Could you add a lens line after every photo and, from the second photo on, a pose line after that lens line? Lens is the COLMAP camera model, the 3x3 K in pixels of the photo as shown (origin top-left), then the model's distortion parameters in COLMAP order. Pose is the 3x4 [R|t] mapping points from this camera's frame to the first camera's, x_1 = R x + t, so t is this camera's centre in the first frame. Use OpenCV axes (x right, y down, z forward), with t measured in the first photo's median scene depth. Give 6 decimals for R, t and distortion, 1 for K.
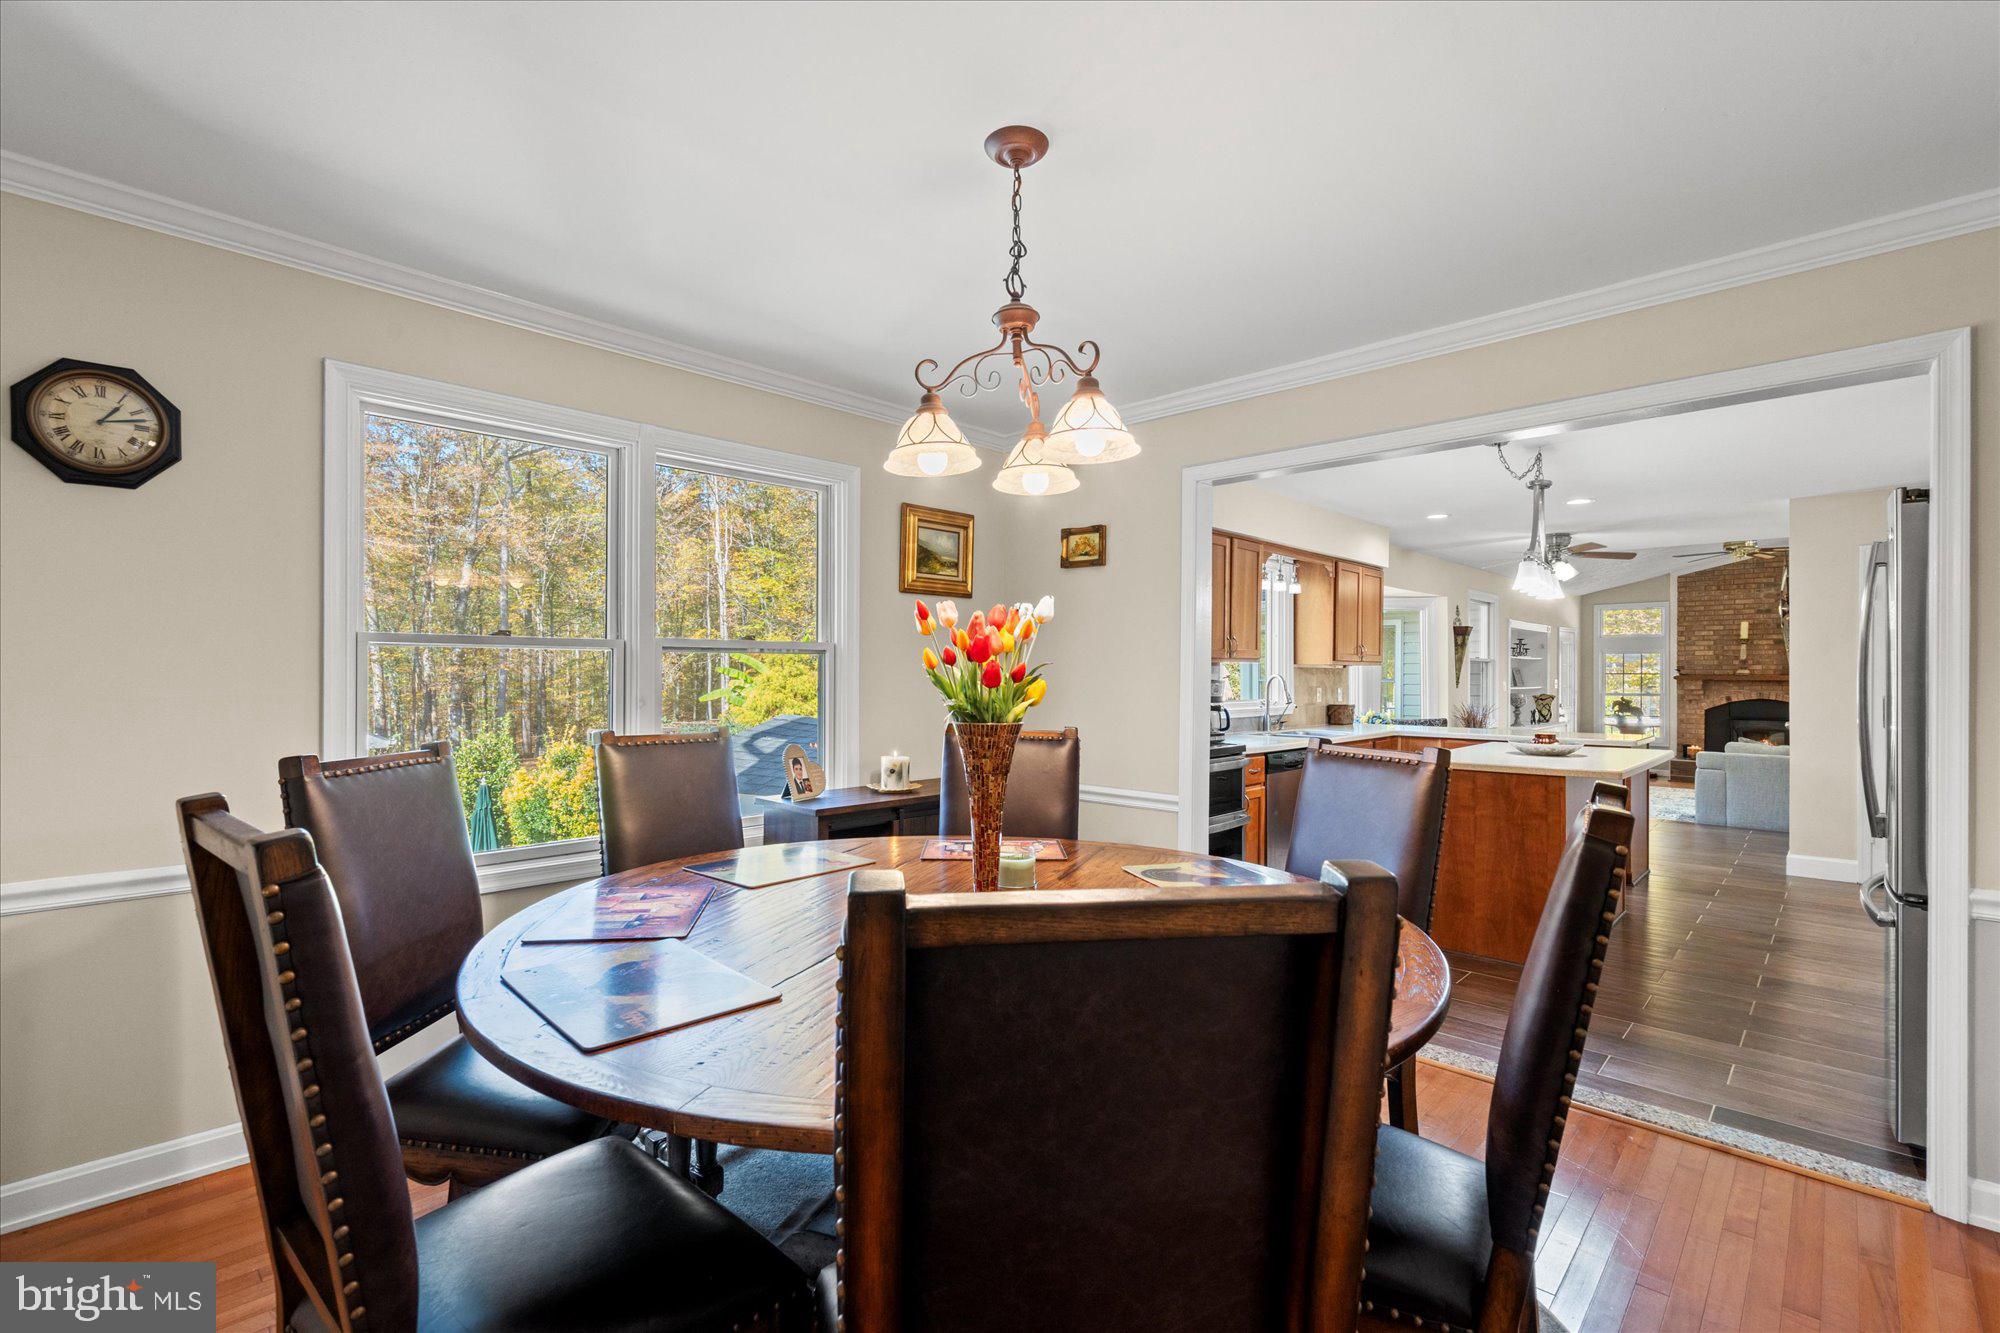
lens RADIAL K [[908.5, 0, 991.7], [0, 908.5, 670.0], [0, 0, 1]] dist [-0.004417, 0.001944]
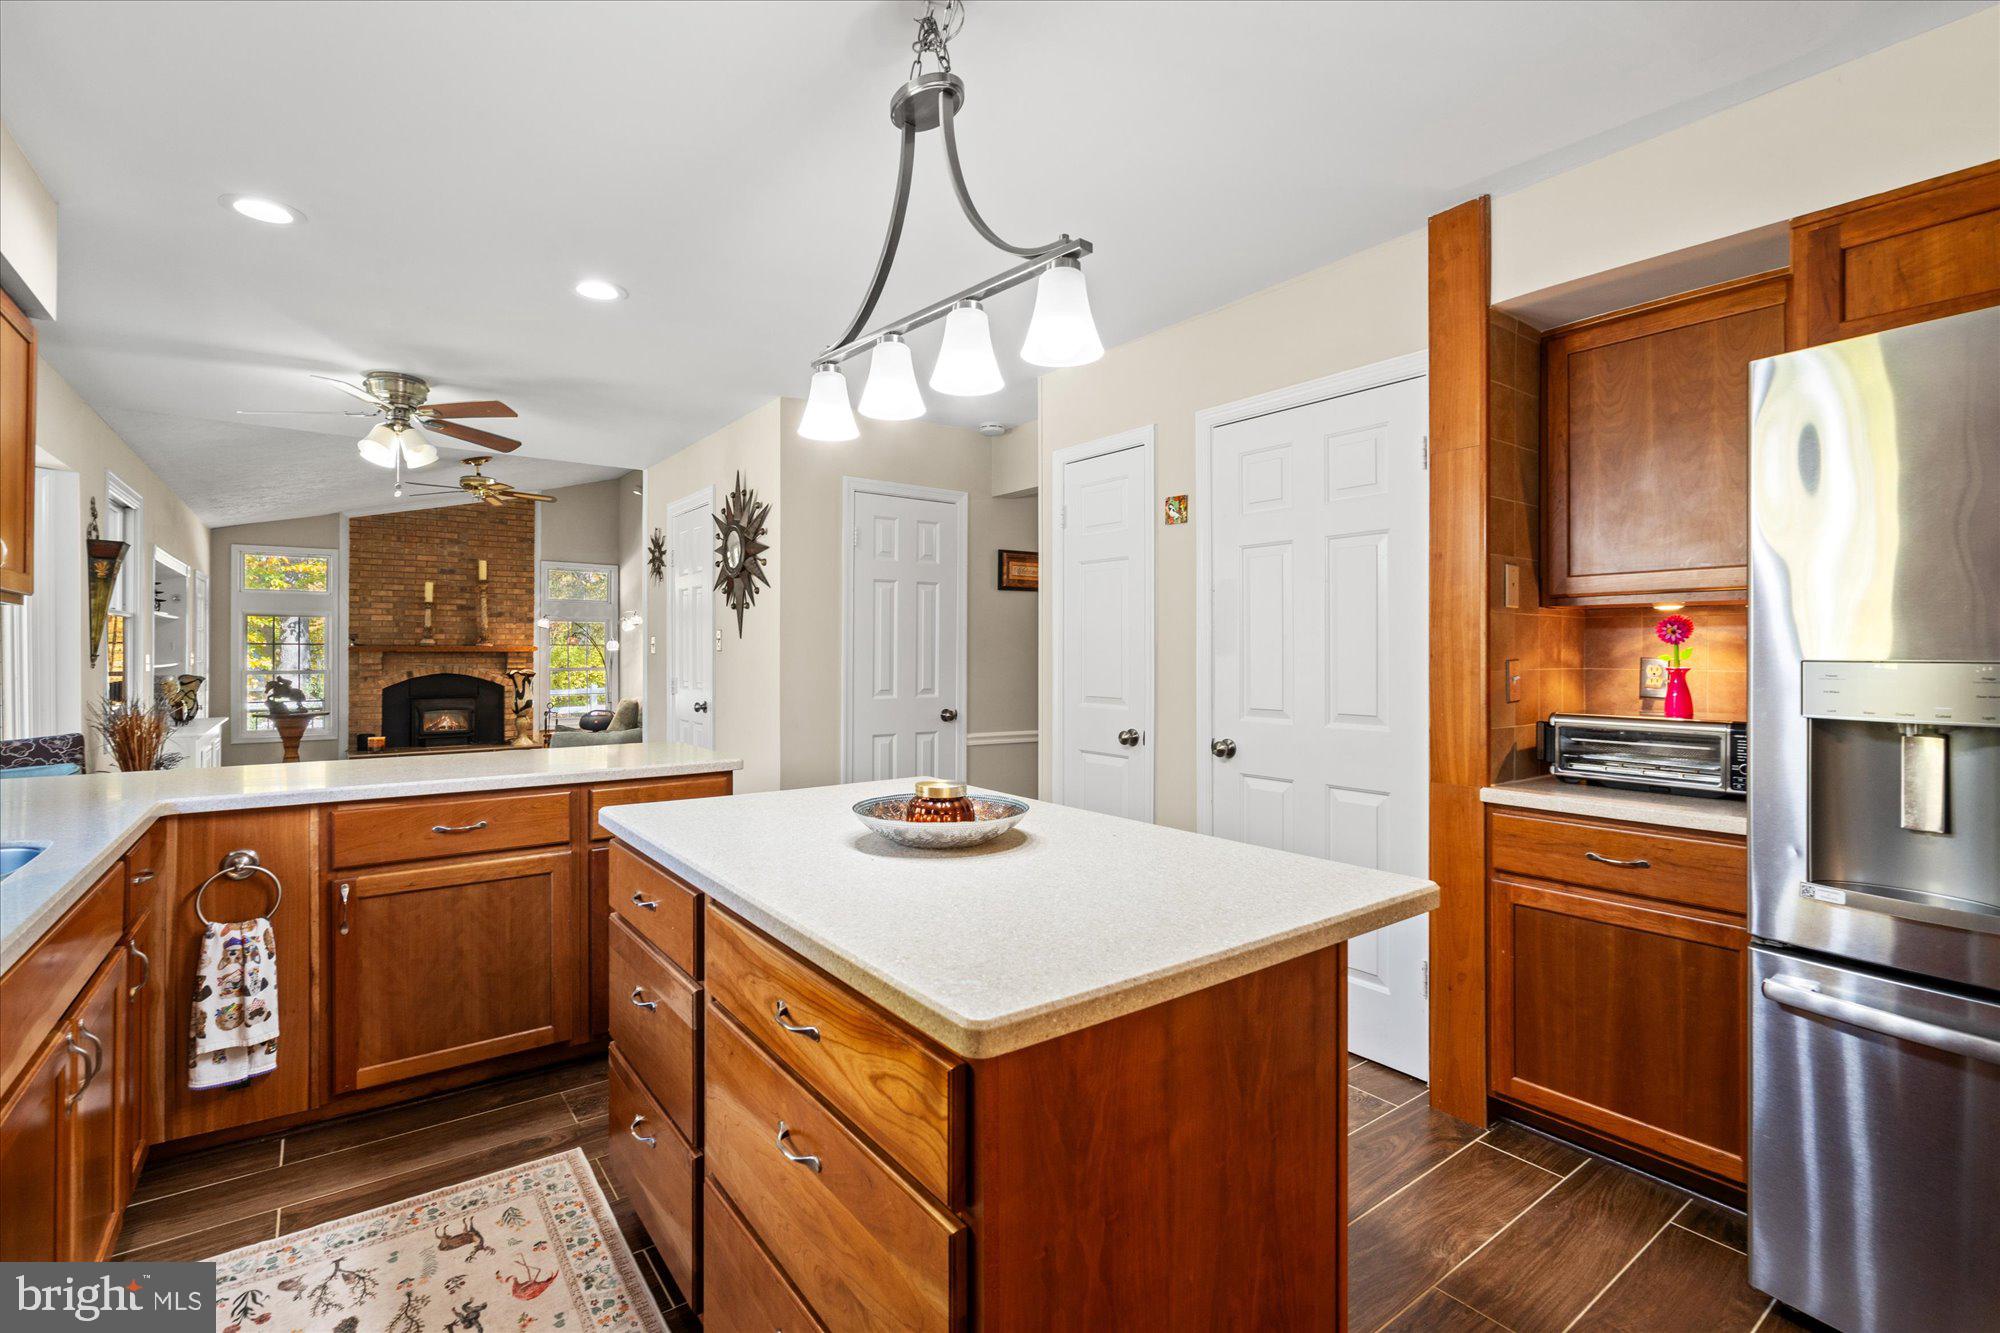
lens RADIAL K [[908.5, 0, 988.4], [0, 908.5, 655.6], [0, 0, 1]] dist [-0.004417, 0.001944]
pose [[0.178217, -0.008212, 0.983957, 0.092229], [-0.003234, 0.999955, 0.008931, 0.005694], [-0.983986, -0.004774, 0.178182, 0.334292]]
